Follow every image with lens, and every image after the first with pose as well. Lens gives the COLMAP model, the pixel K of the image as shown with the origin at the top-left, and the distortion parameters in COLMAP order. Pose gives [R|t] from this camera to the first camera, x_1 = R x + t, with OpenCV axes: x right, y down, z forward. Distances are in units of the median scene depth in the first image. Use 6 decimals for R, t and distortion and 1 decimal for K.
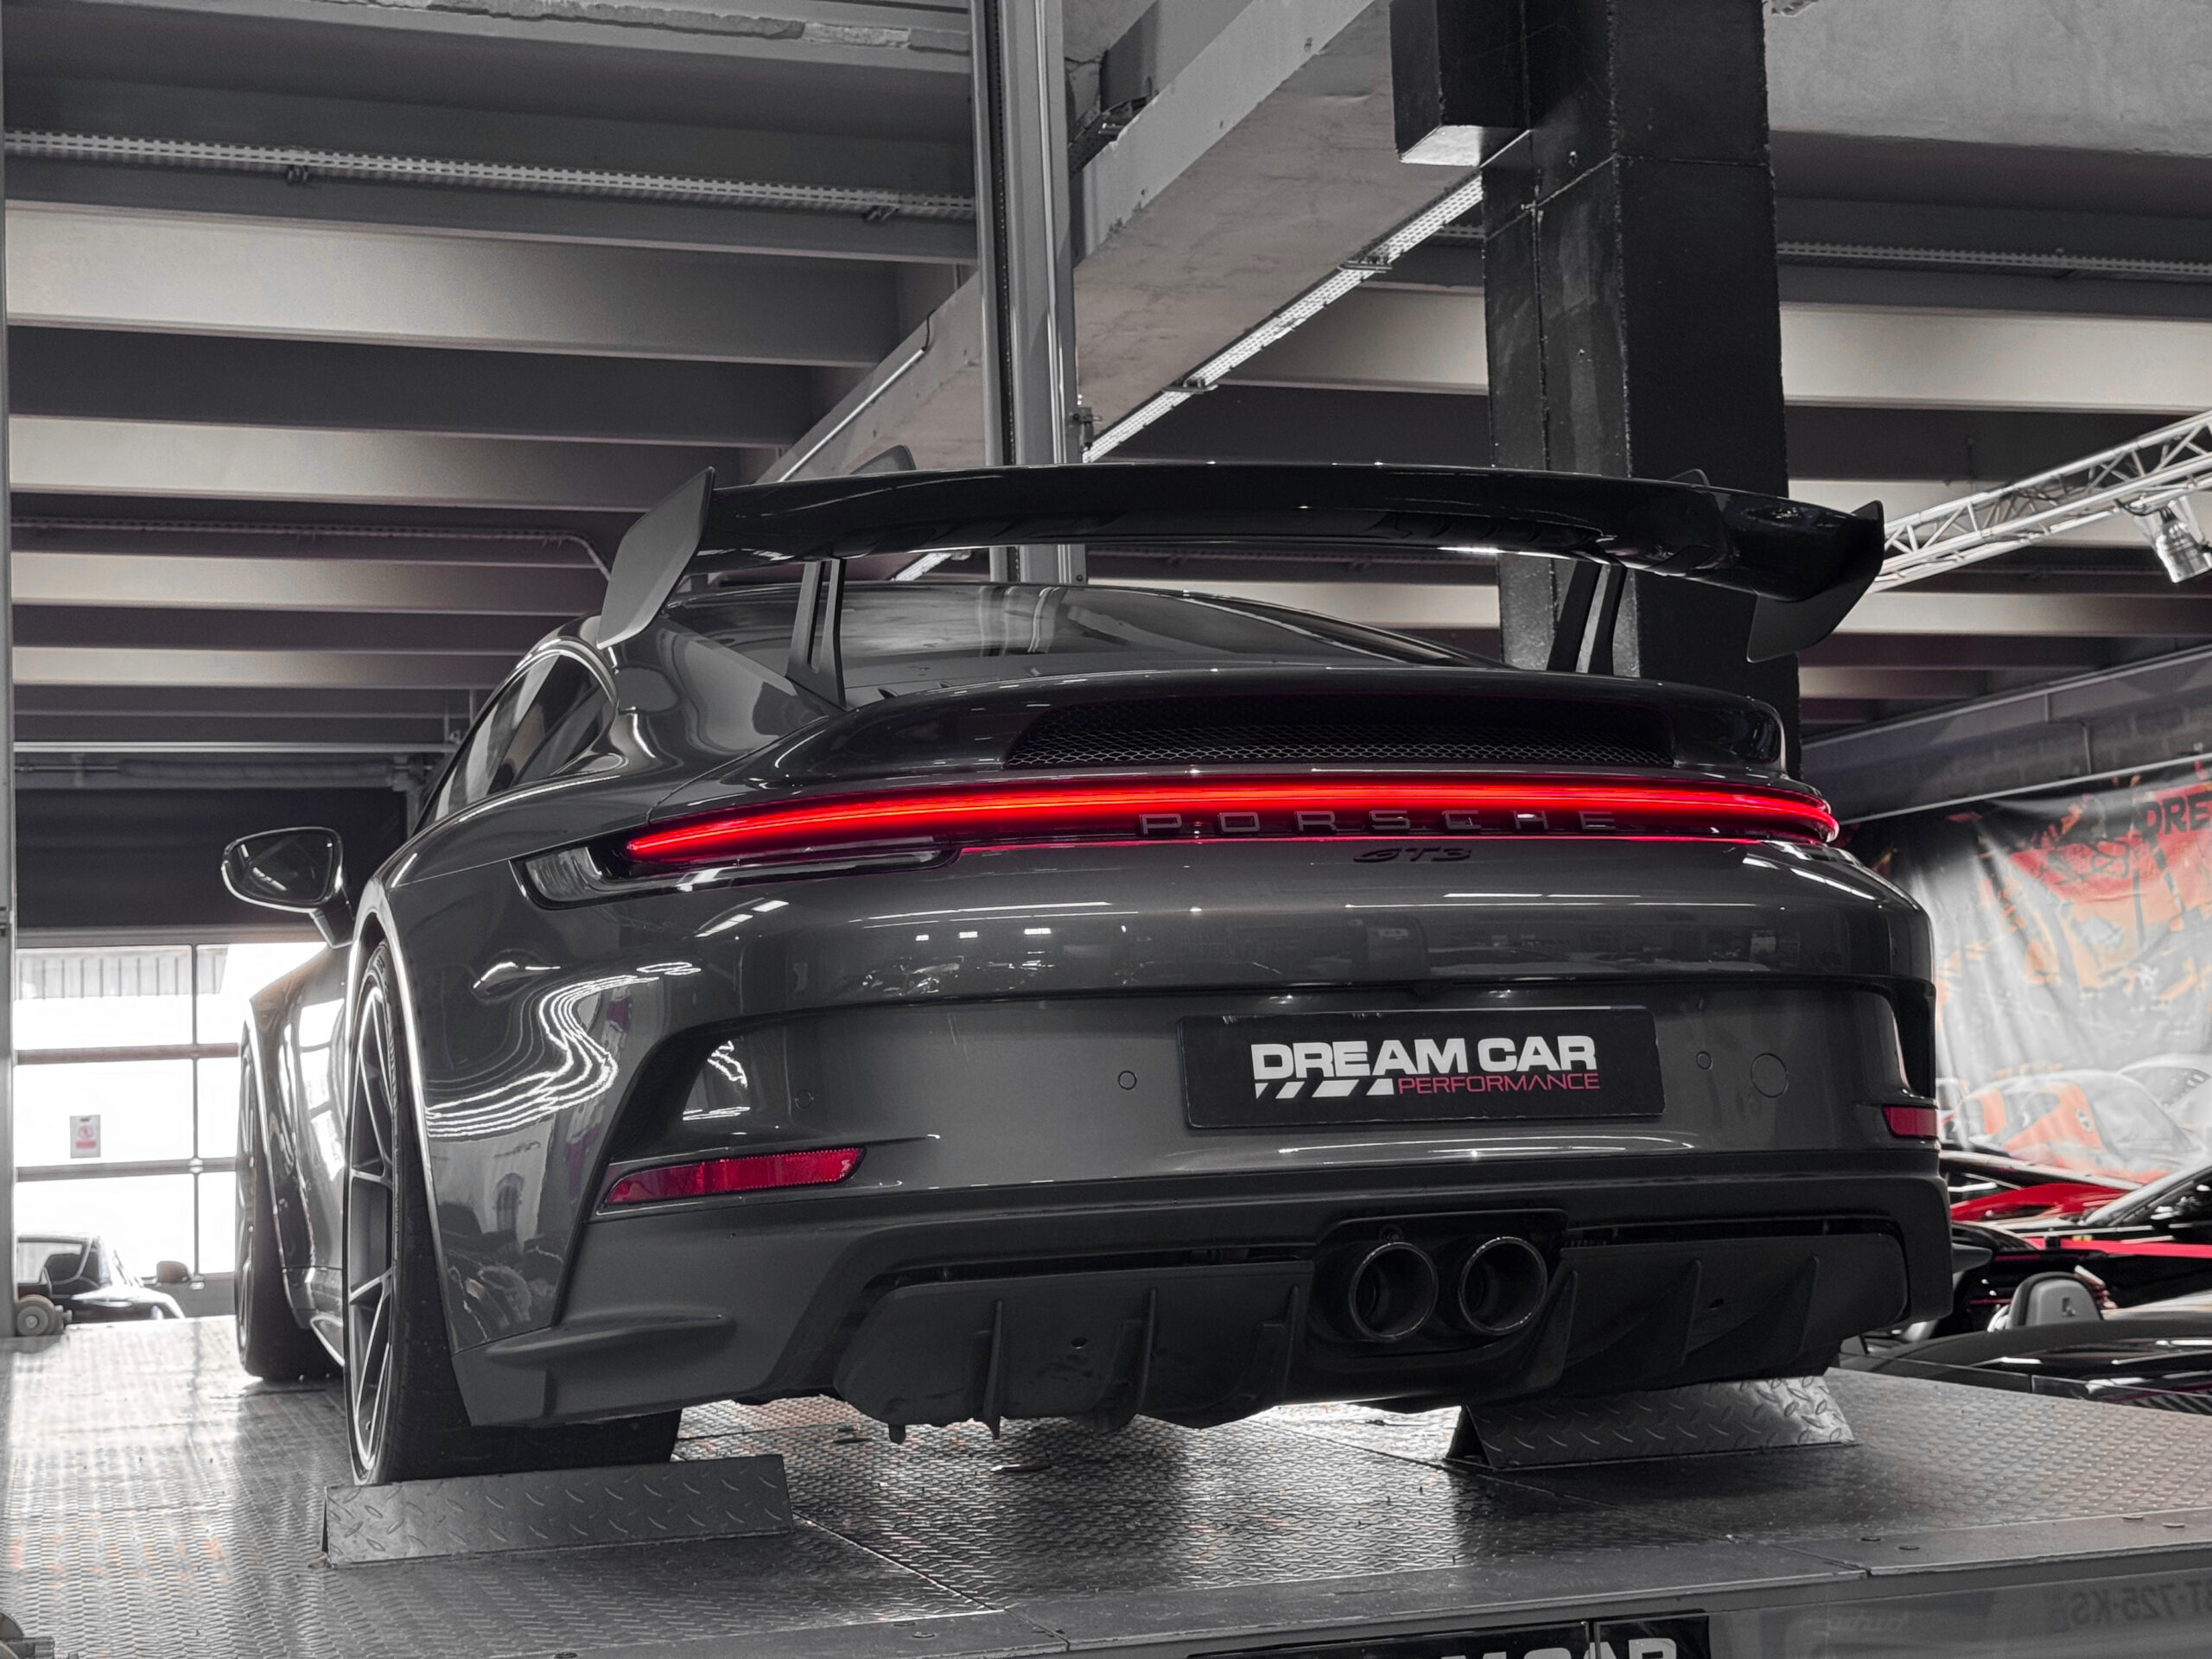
lens RADIAL K [[3113.5, 0, 1109.0], [0, 3113.5, 843.3], [0, 0, 1]] dist [0.193692, -0.369151]
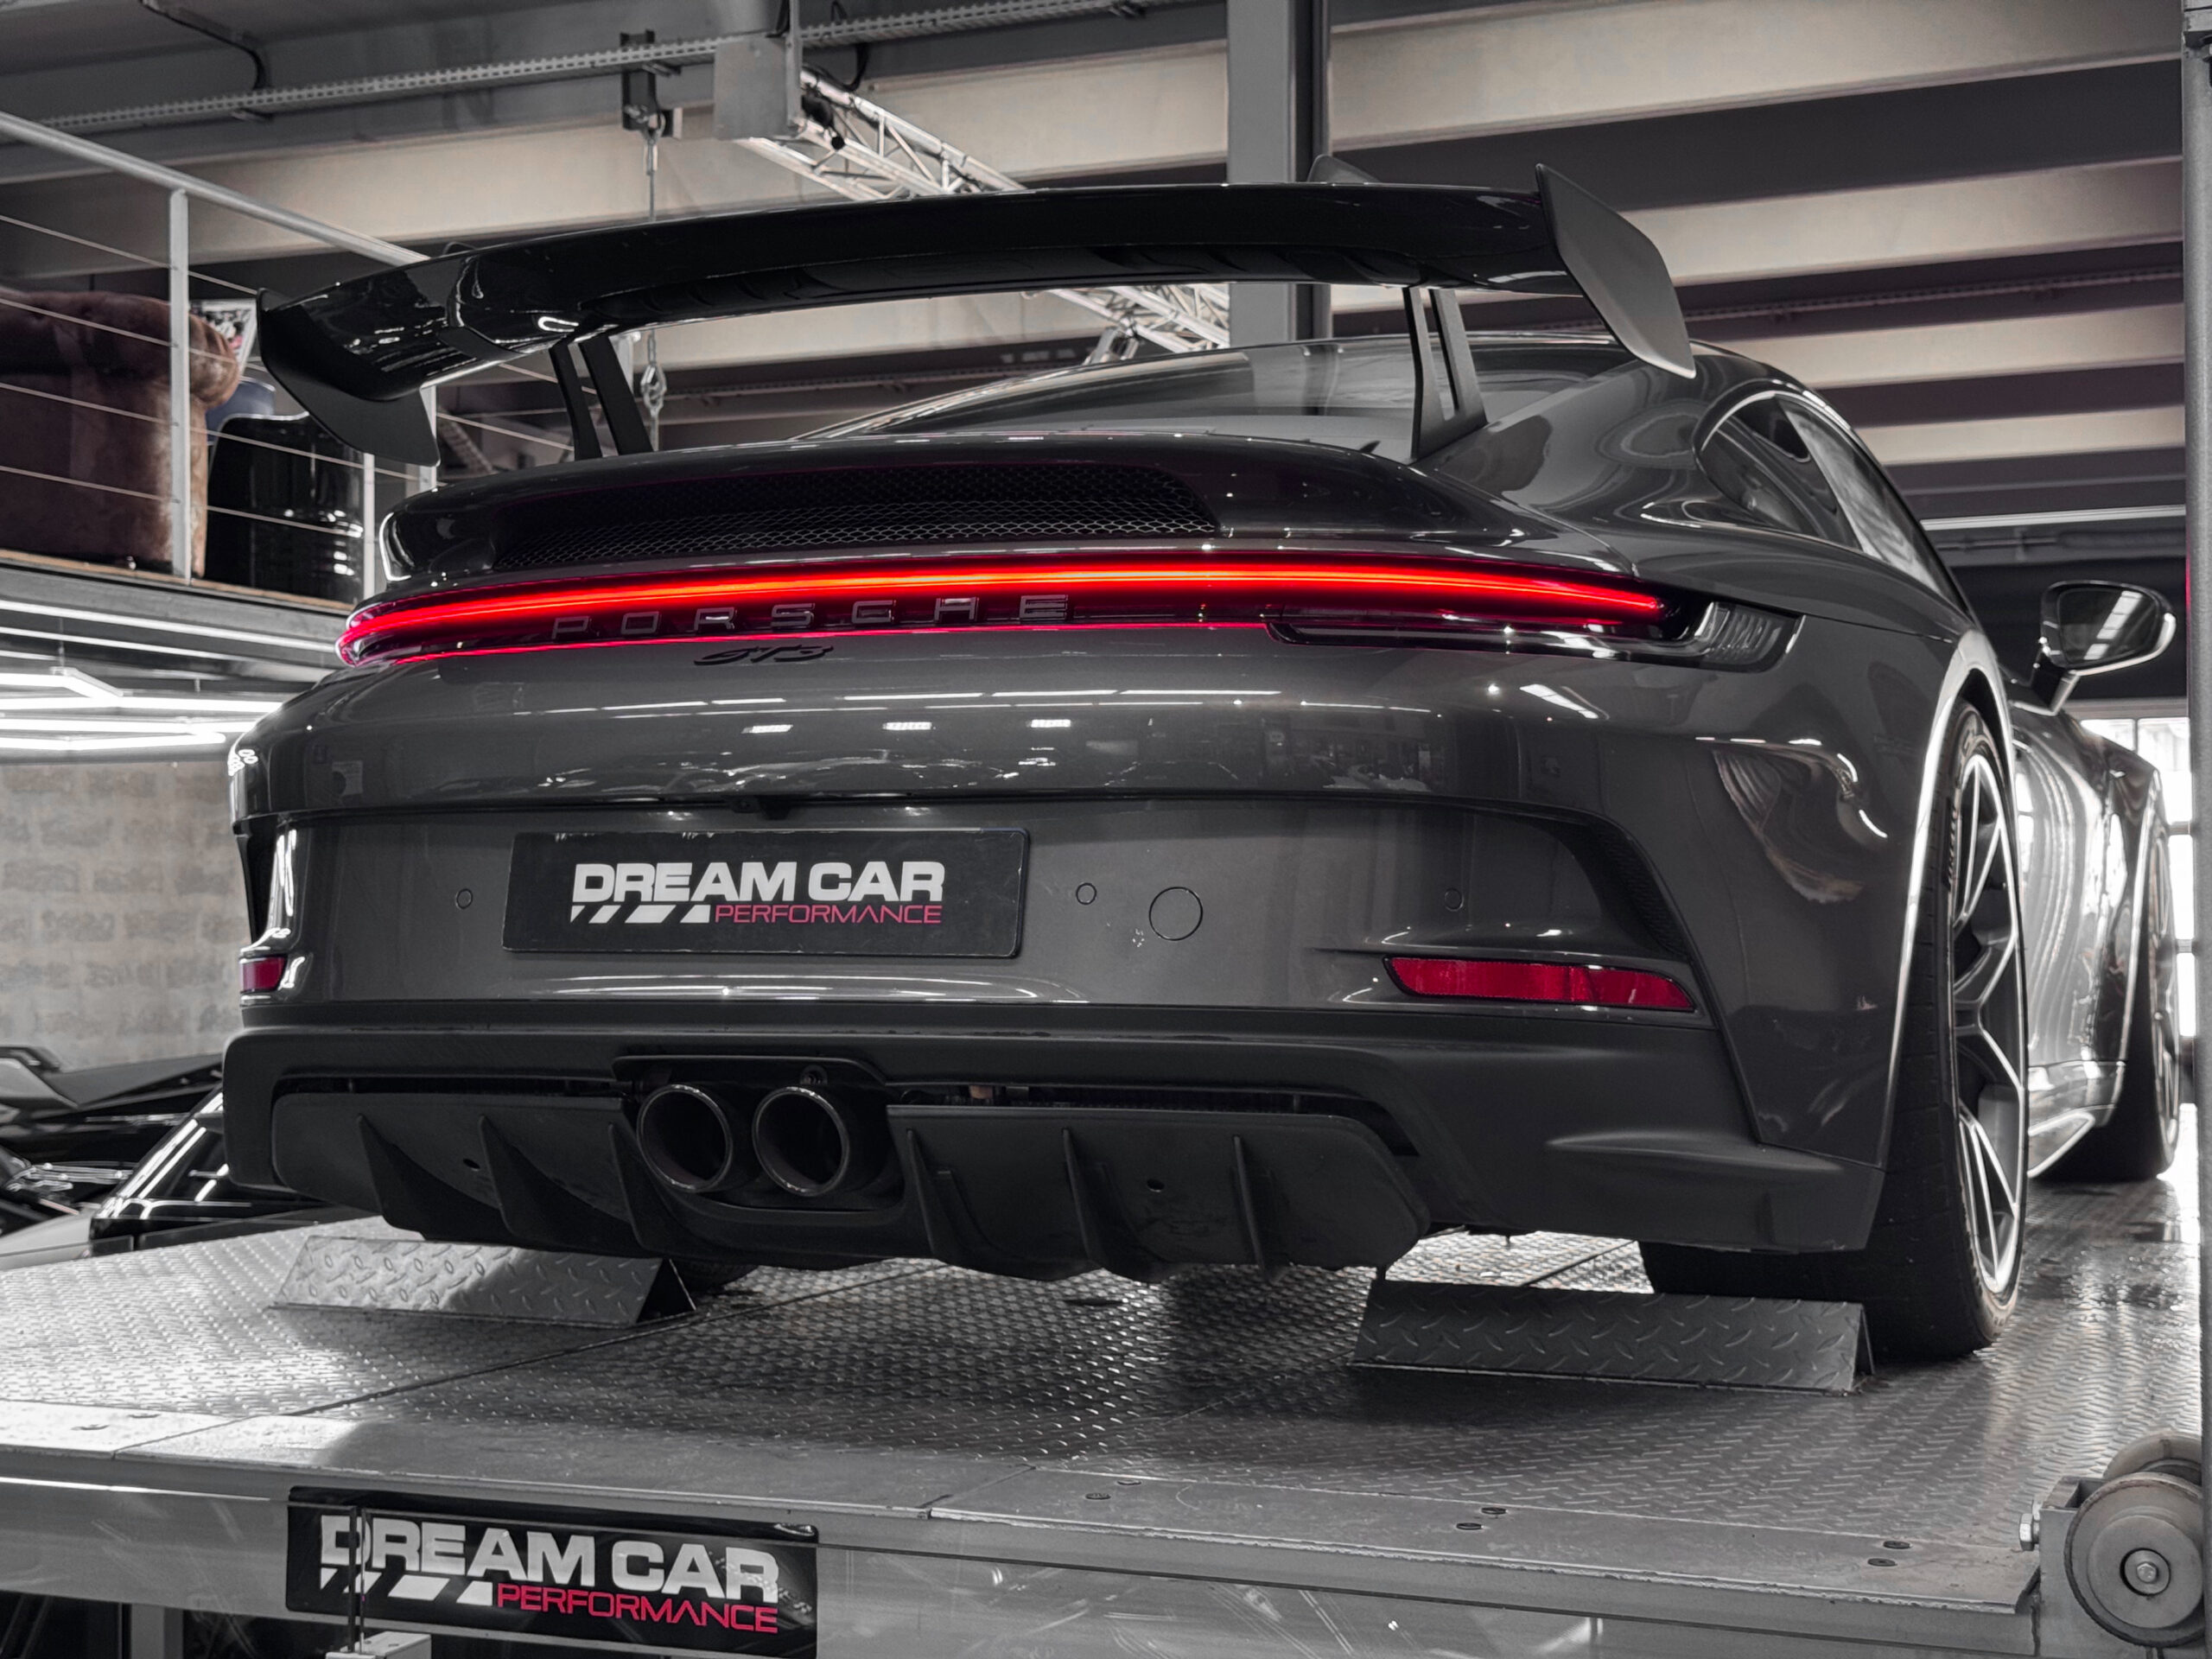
lens RADIAL K [[3113.5, 0, 1109.0], [0, 3113.5, 843.3], [0, 0, 1]] dist [0.193692, -0.369151]
pose [[0.741274, 0.019681, -0.670914, 0.769213], [0.029353, 0.997663, 0.061697, 0.005311], [0.670560, -0.065428, 0.738964, 0.407097]]
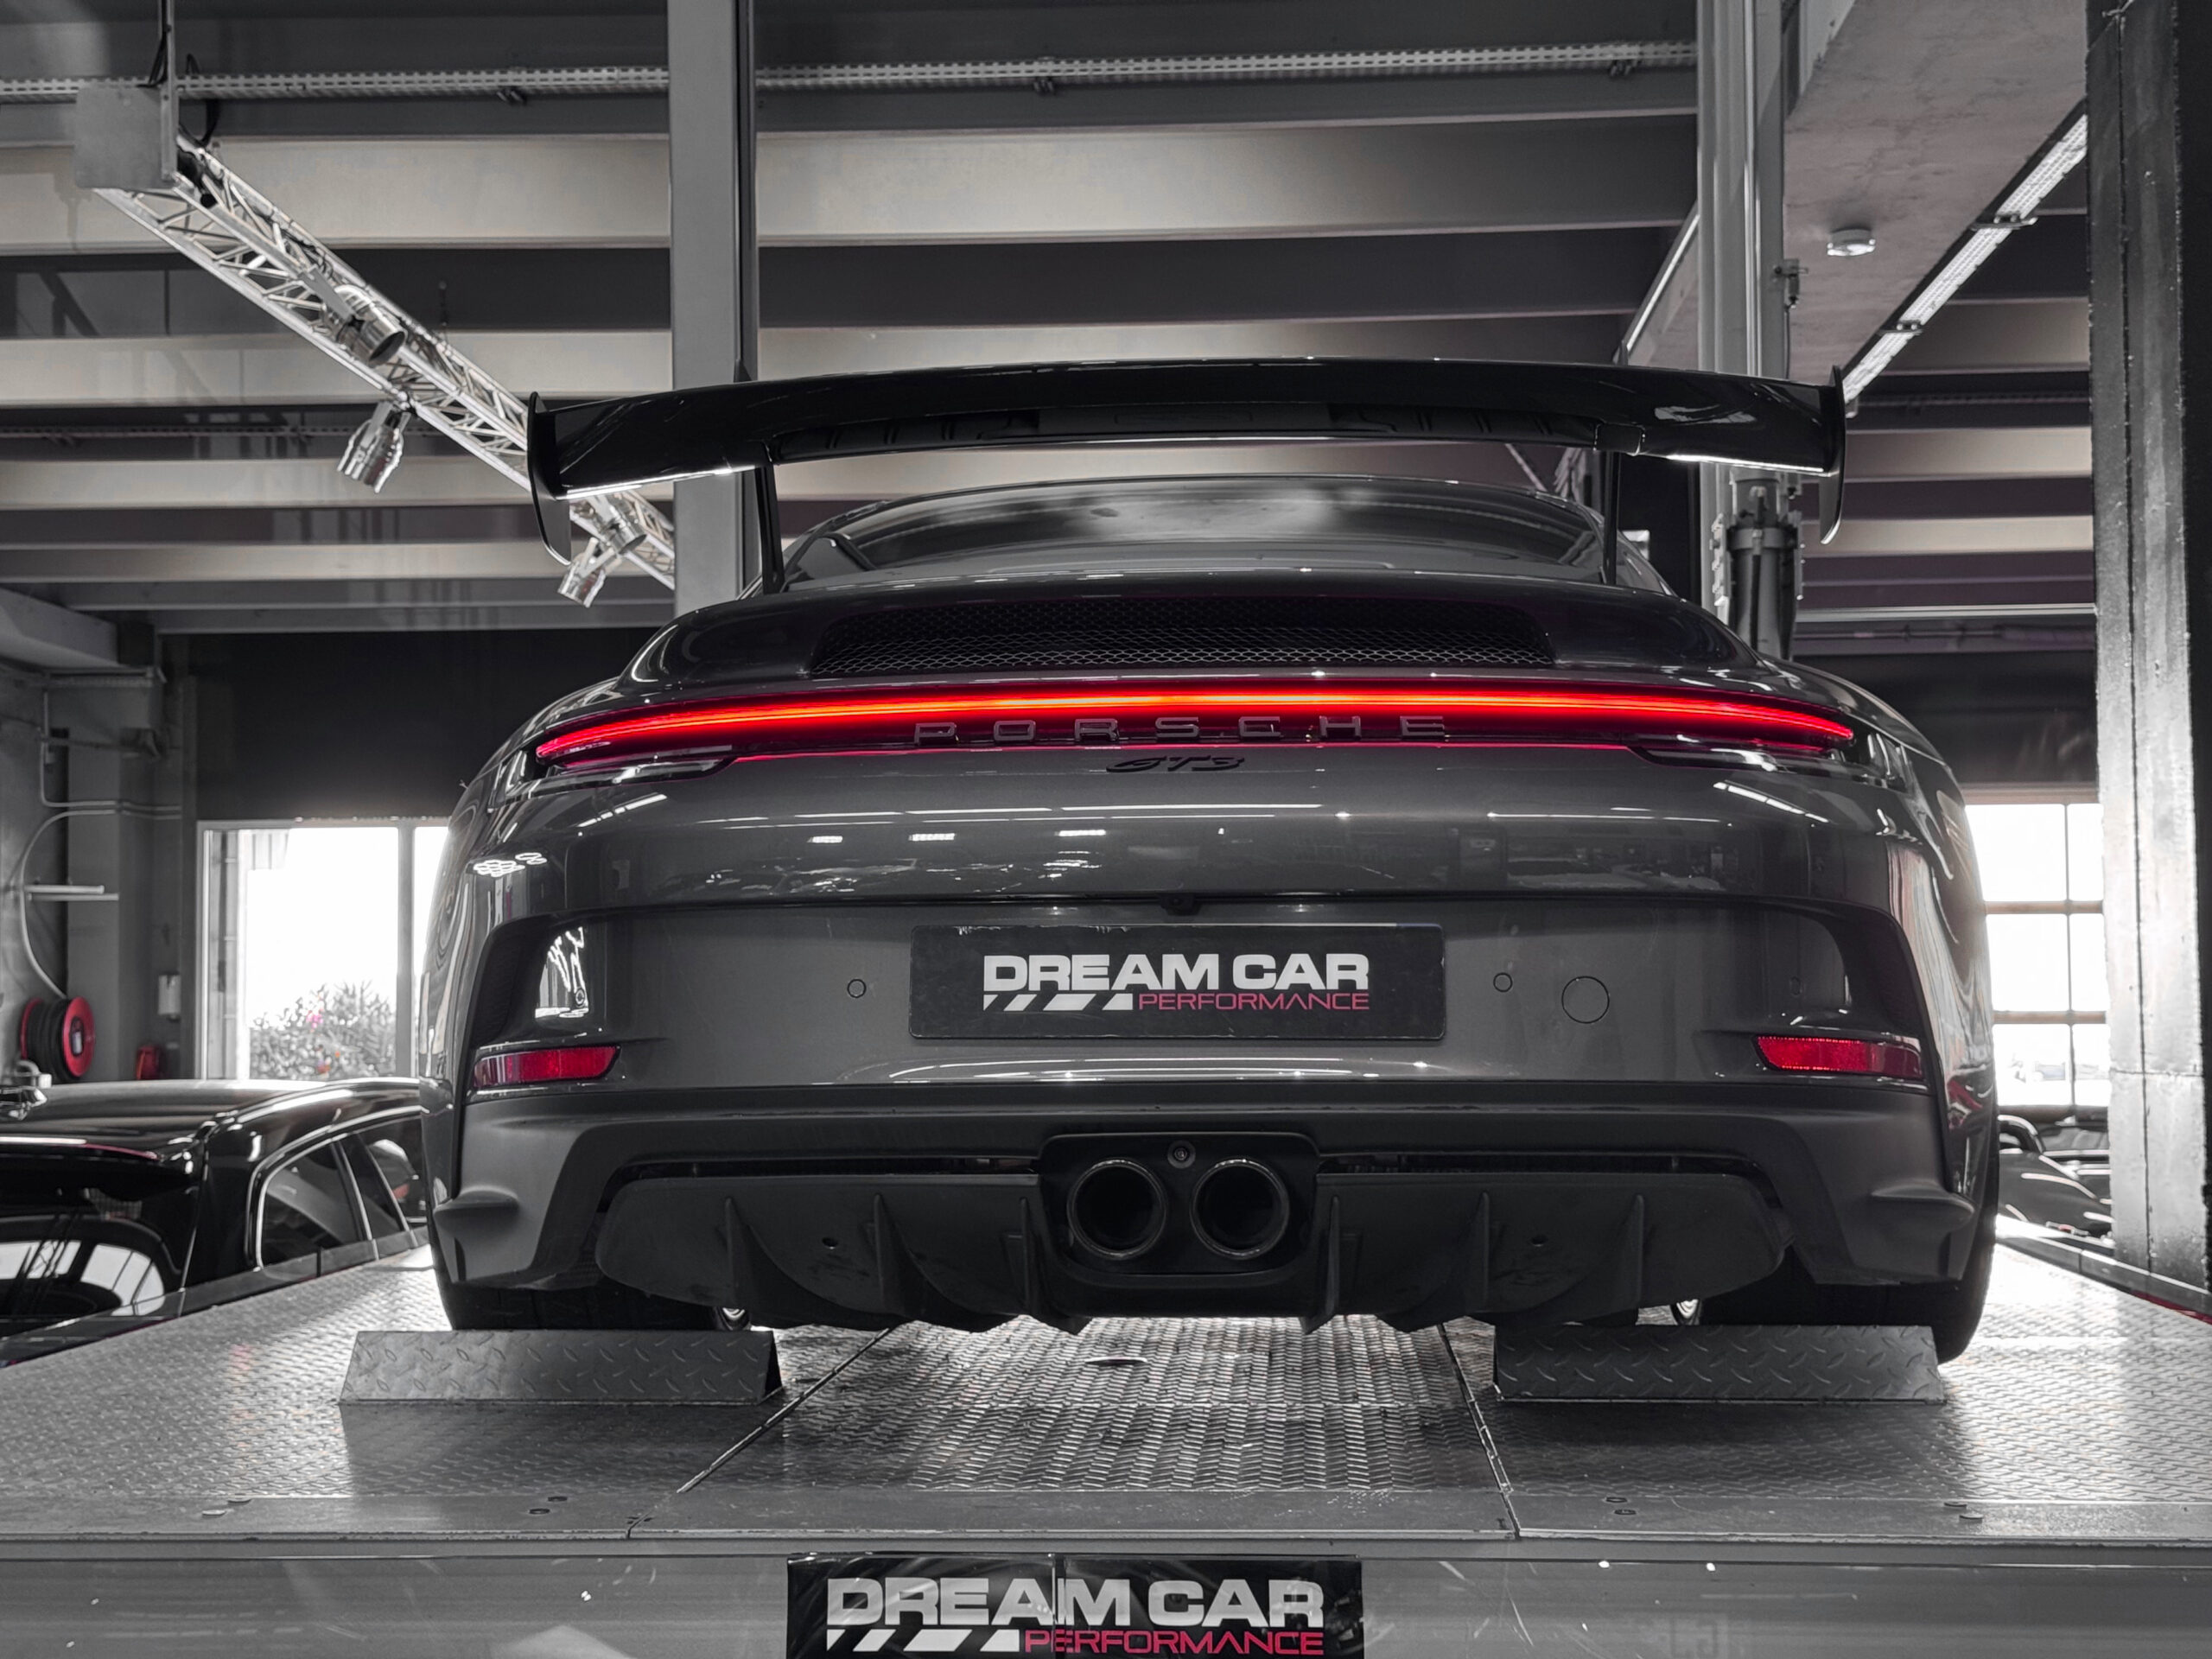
lens RADIAL K [[3113.5, 0, 1109.0], [0, 3113.5, 843.3], [0, 0, 1]] dist [0.193692, -0.369151]
pose [[0.925925, 0.012575, -0.377497, 0.445559], [0.003872, 0.999077, 0.042777, -0.013286], [0.377687, -0.041070, 0.925022, 0.094969]]
